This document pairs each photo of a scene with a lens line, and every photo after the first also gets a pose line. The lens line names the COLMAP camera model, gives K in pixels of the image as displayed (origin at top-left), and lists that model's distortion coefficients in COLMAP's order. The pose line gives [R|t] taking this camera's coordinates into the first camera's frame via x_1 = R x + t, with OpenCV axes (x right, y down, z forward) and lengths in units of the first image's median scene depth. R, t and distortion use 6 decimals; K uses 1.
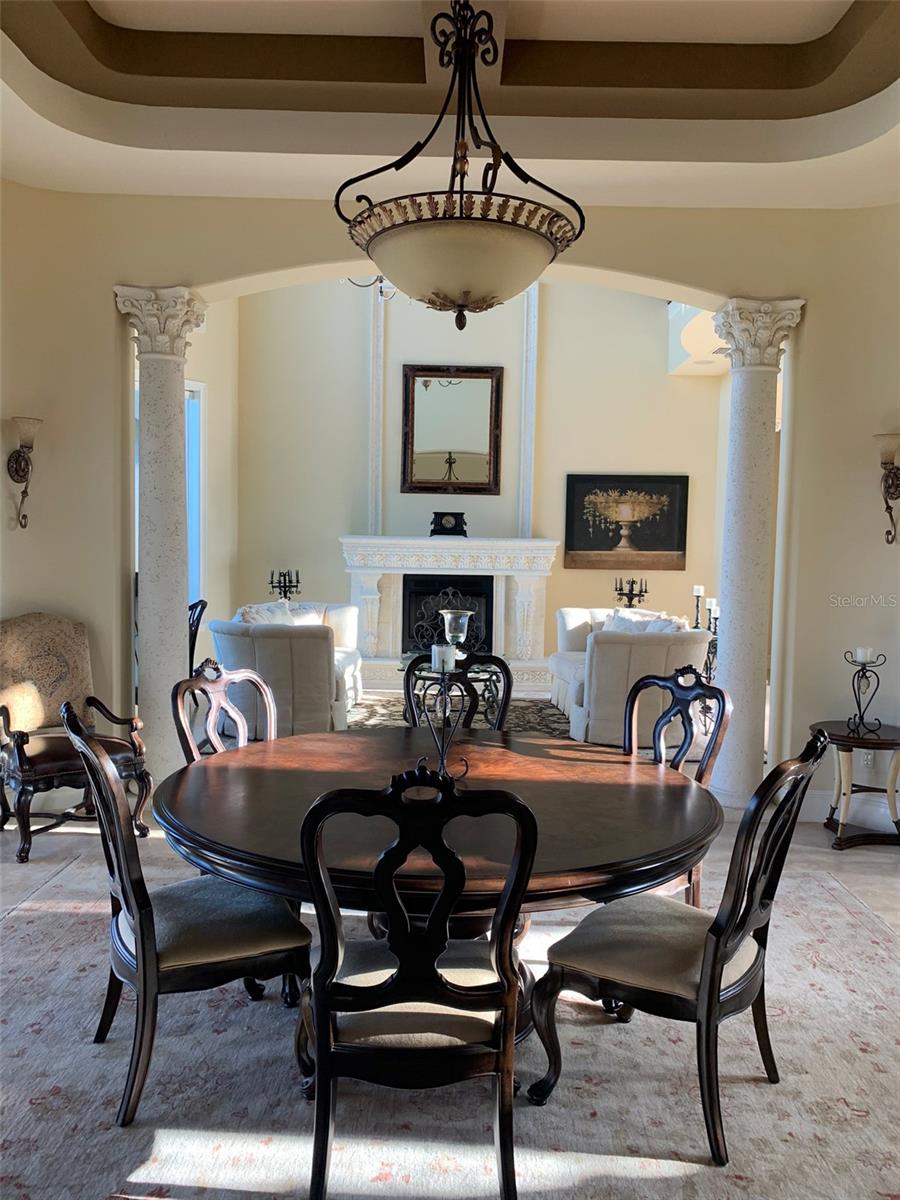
lens RADIAL K [[898.9, 0, 448.7], [0, 898.9, 601.6], [0, 0, 1]] dist [-0.003092, -0.022150]
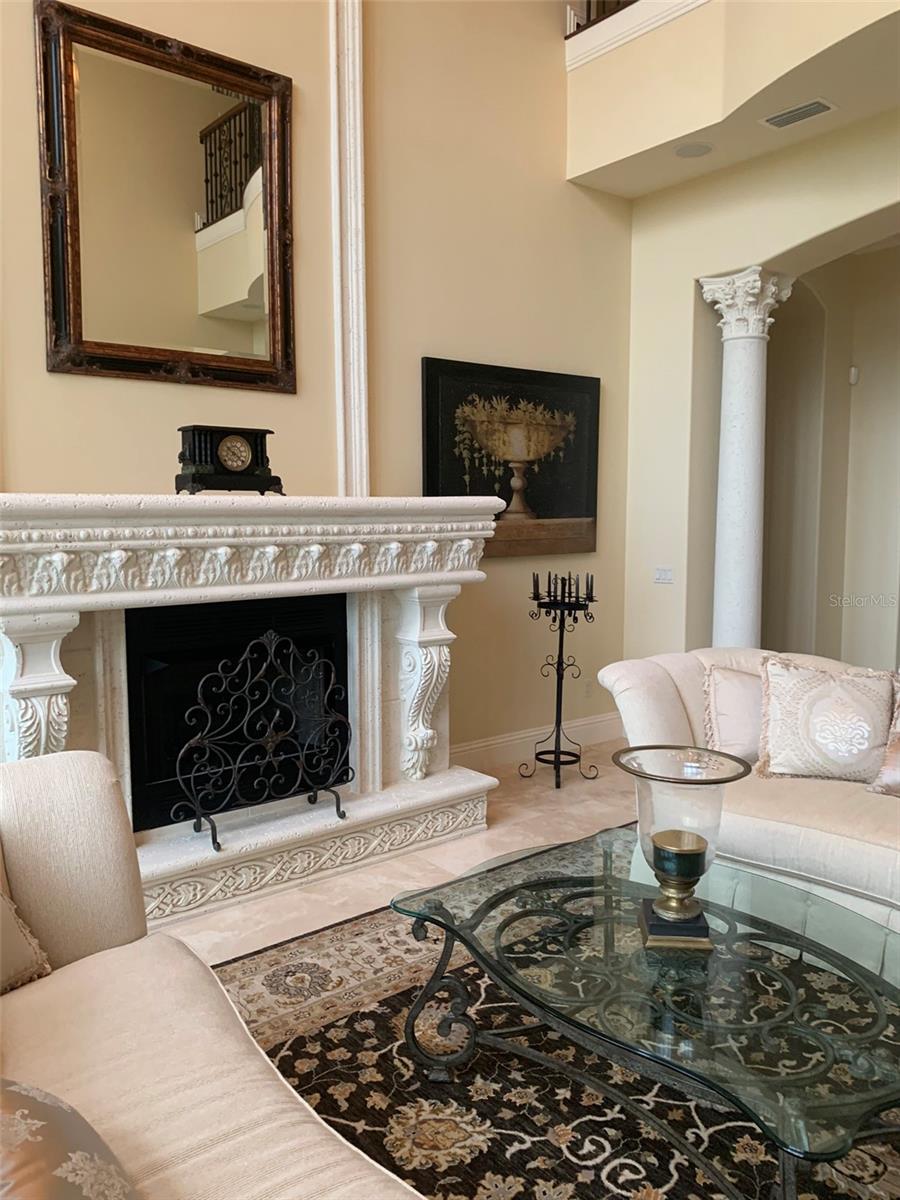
lens RADIAL K [[898.9, 0, 460.0], [0, 898.9, 610.3], [0, 0, 1]] dist [-0.003092, -0.022150]
pose [[0.779440, -0.091432, 0.619769, -0.153997], [0.059254, 0.995617, 0.072359, -0.044139], [-0.623668, -0.019675, 0.781442, 0.624494]]
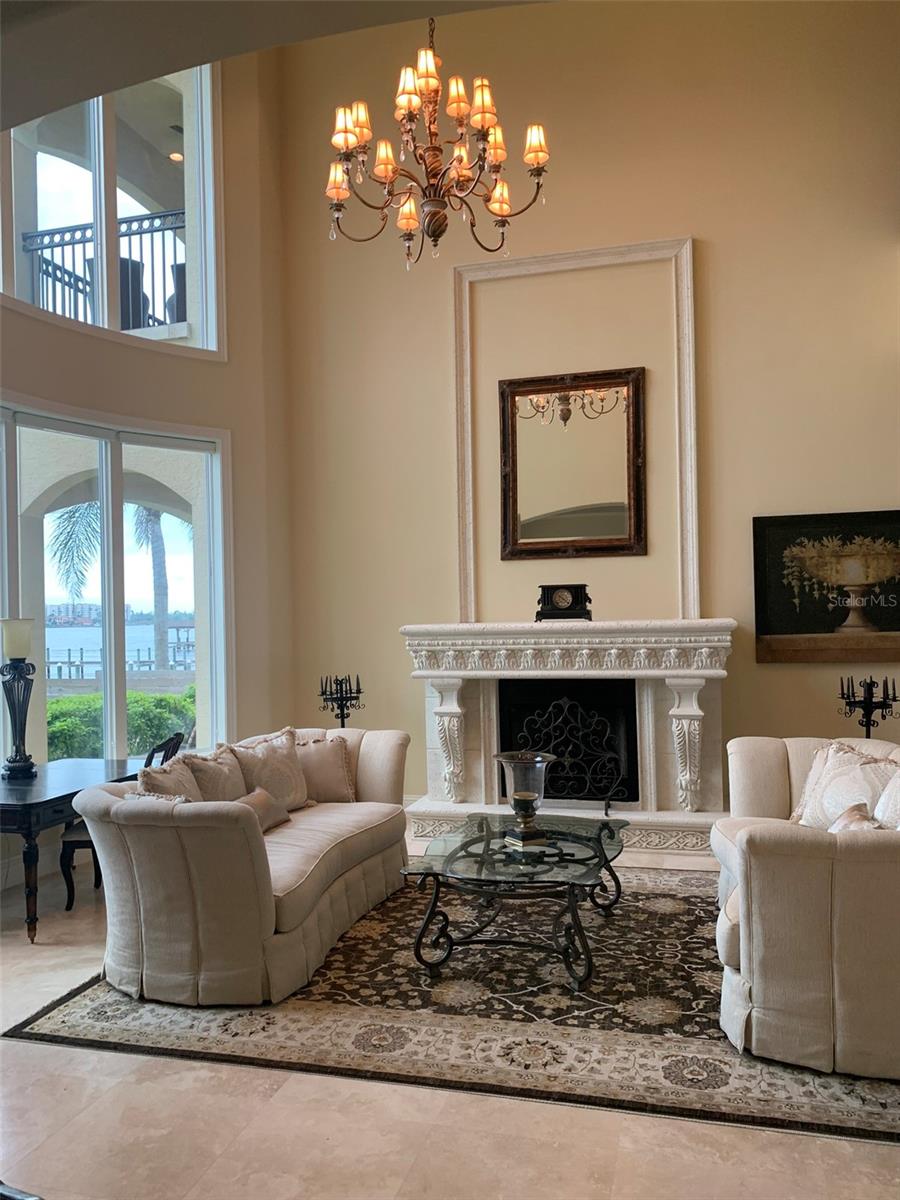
lens RADIAL K [[898.9, 0, 439.9], [0, 898.9, 596.9], [0, 0, 1]] dist [-0.003092, -0.022150]
pose [[0.959981, -0.044263, -0.276545, 0.092140], [0.019525, 0.995607, -0.091574, -0.029435], [0.279384, 0.082509, 0.956628, 0.320970]]
